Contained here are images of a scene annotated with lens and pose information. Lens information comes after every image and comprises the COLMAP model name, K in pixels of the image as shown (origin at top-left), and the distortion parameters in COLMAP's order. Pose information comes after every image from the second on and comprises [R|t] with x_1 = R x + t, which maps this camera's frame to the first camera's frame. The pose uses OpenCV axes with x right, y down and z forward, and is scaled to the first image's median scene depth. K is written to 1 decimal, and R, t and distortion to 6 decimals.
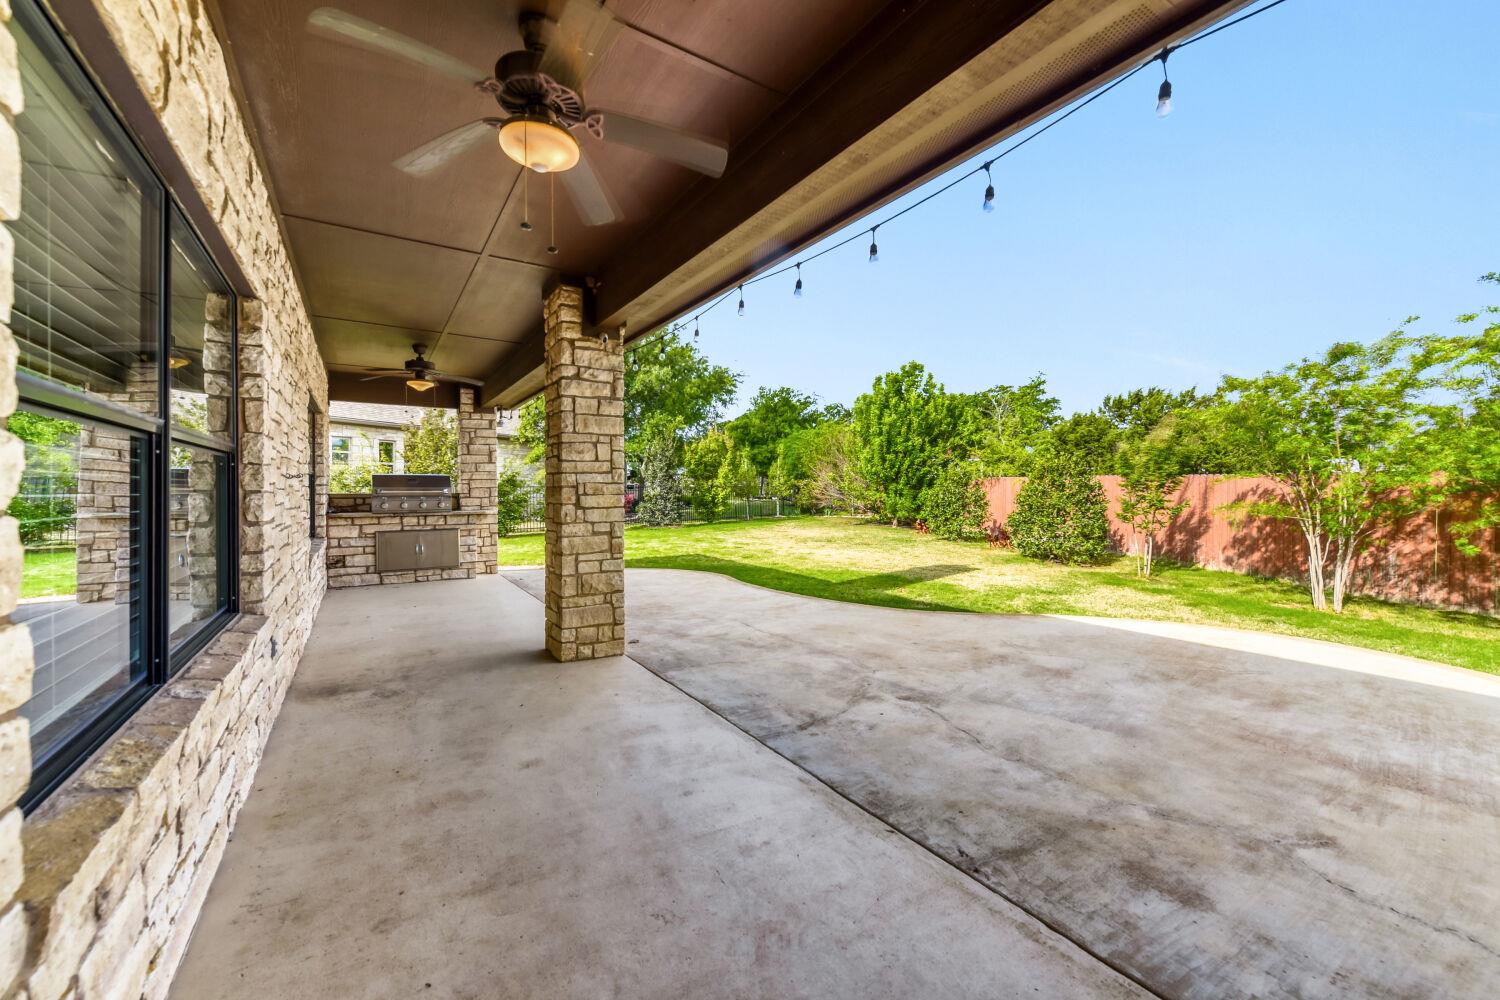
lens RADIAL K [[597.7, 0, 759.0], [0, 597.7, 493.8], [0, 0, 1]] dist [0.007389, 0.000249]
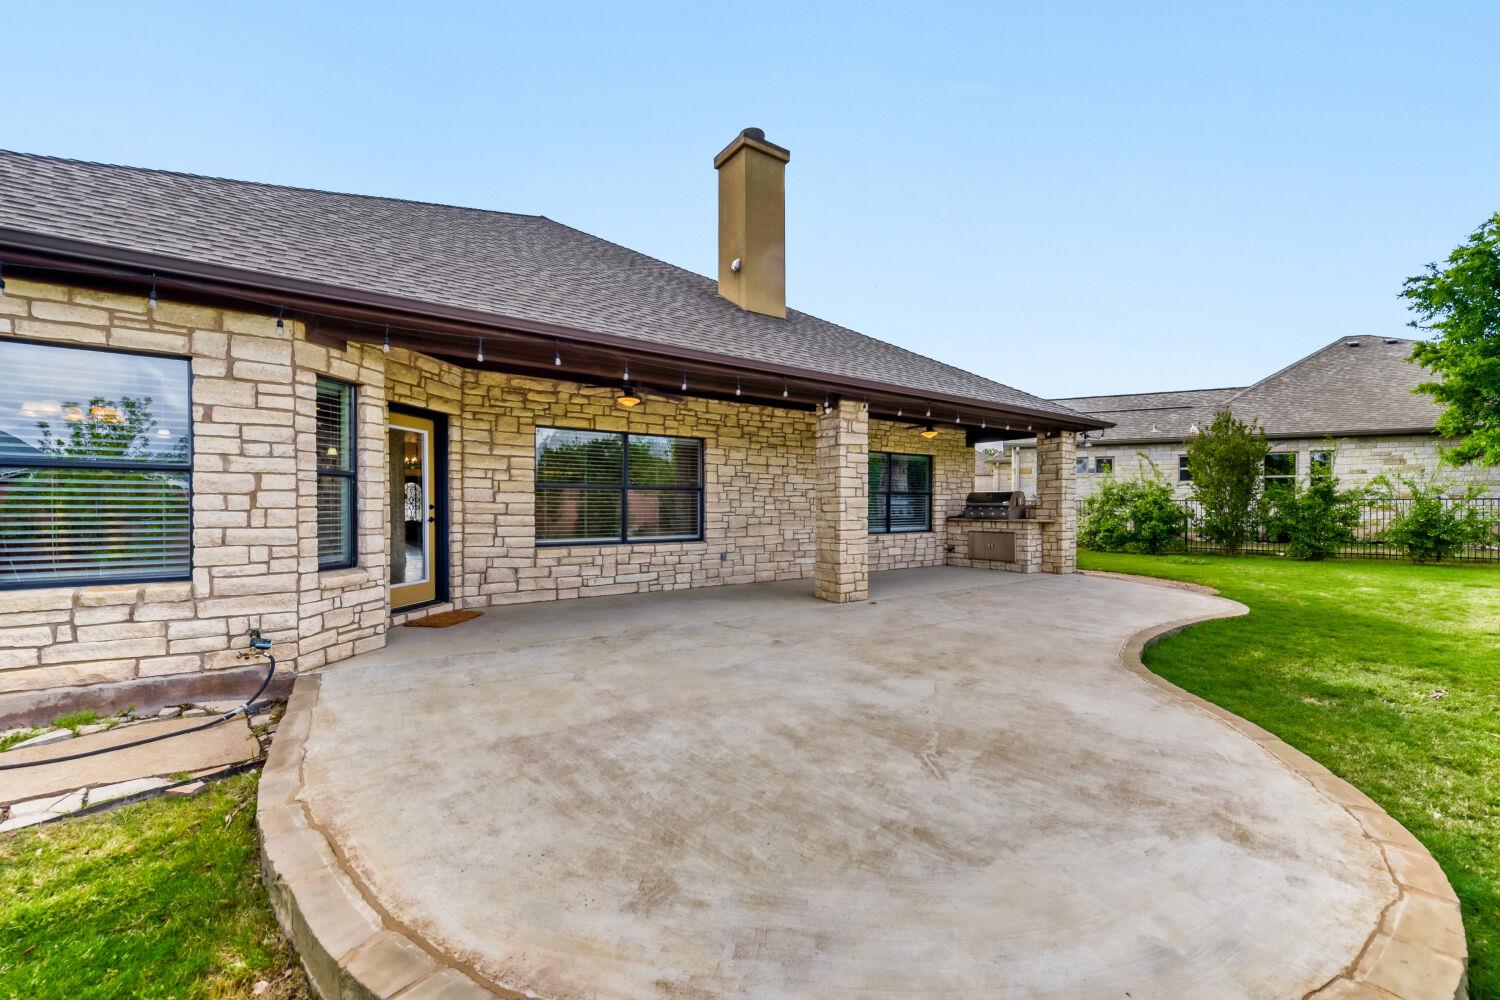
lens RADIAL K [[597.7, 0, 756.2], [0, 597.7, 509.1], [0, 0, 1]] dist [0.007389, 0.000249]
pose [[0.026345, 0.004358, -0.999643, 0.832280], [-0.006071, 0.999973, 0.004199, 0.006096], [0.999634, 0.005959, 0.026371, 0.442804]]
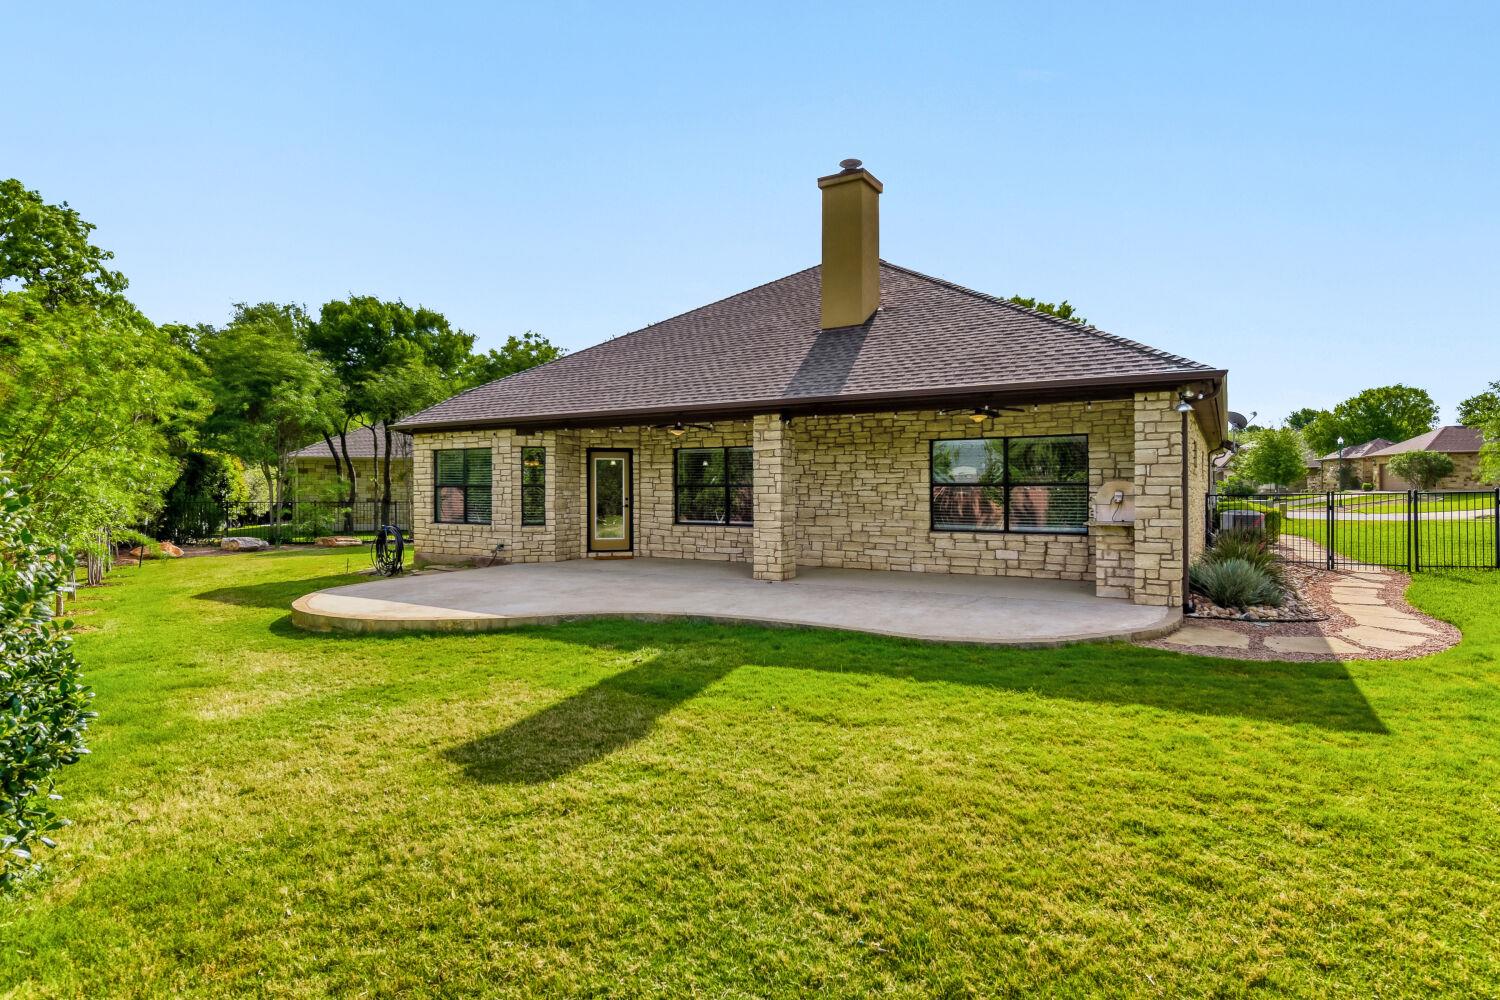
lens RADIAL K [[793.6, 0, 753.6], [0, 793.6, 495.6], [0, 0, 1]] dist [0.001735, -0.001122]
pose [[-0.909043, 0.002486, -0.416696, 0.533820], [-0.002455, 0.999933, 0.011319, -0.024307], [0.416696, 0.011312, -0.908976, 2.051267]]
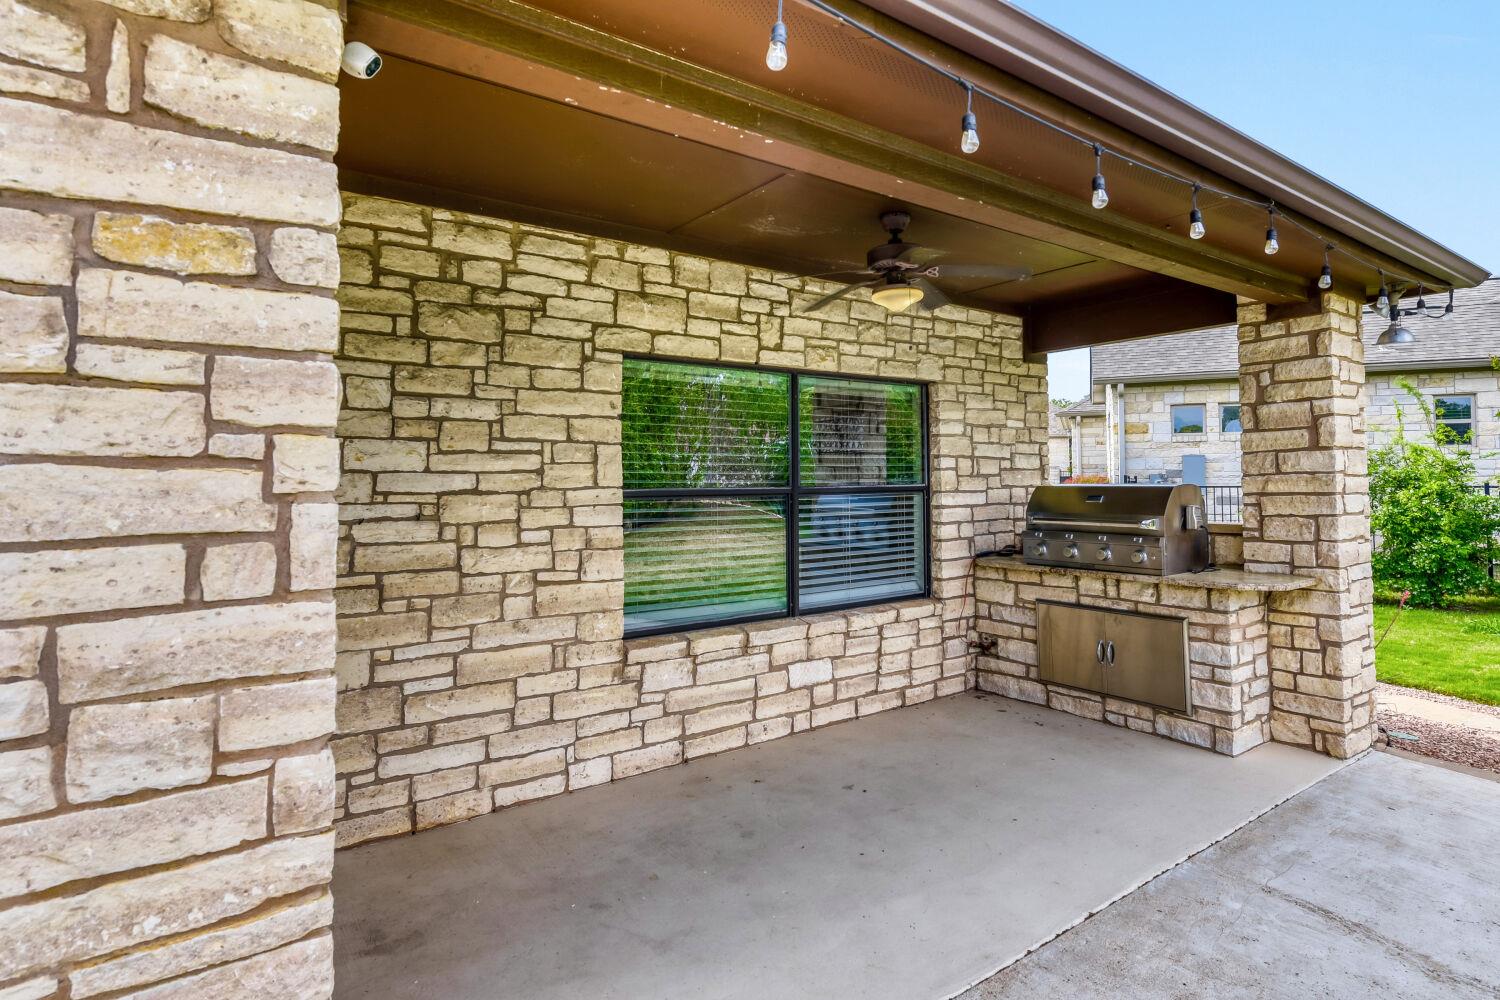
lens RADIAL K [[793.6, 0, 755.4], [0, 793.6, 449.2], [0, 0, 1]] dist [0.001735, -0.001122]
pose [[0.034487, -0.040402, -0.998588, 0.028816], [0.002373, 0.999183, -0.040344, -0.037895], [0.999402, -0.000978, 0.034555, 0.749388]]
